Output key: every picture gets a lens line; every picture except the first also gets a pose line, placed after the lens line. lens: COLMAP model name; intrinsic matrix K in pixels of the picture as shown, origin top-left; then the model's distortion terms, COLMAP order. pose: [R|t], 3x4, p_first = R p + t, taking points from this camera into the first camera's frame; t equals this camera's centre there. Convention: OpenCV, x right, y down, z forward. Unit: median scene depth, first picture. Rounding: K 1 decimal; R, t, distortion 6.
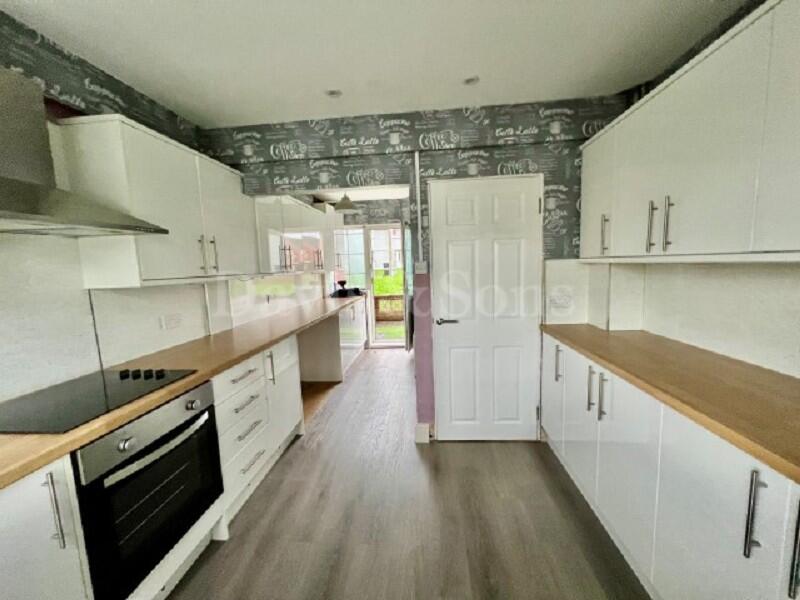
lens RADIAL K [[317.4, 0, 399.9], [0, 317.4, 300.7], [0, 0, 1]] dist [-0.001753, -0.000333]
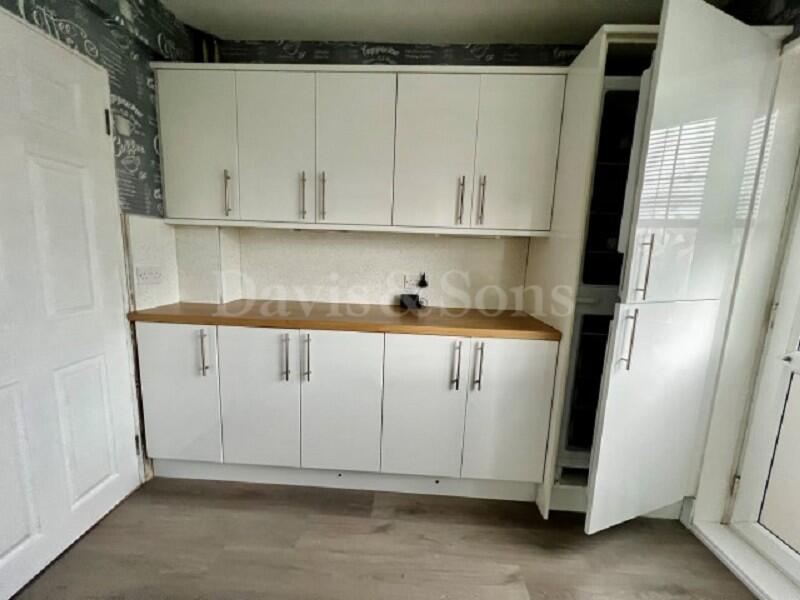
lens RADIAL K [[317.4, 0, 398.9], [0, 317.4, 302.0], [0, 0, 1]] dist [-0.001753, -0.000333]
pose [[-0.050962, -0.115039, 0.992053, -0.246547], [0.077255, 0.989913, 0.118760, 0.019530], [-0.995708, 0.082693, -0.041561, 0.494737]]
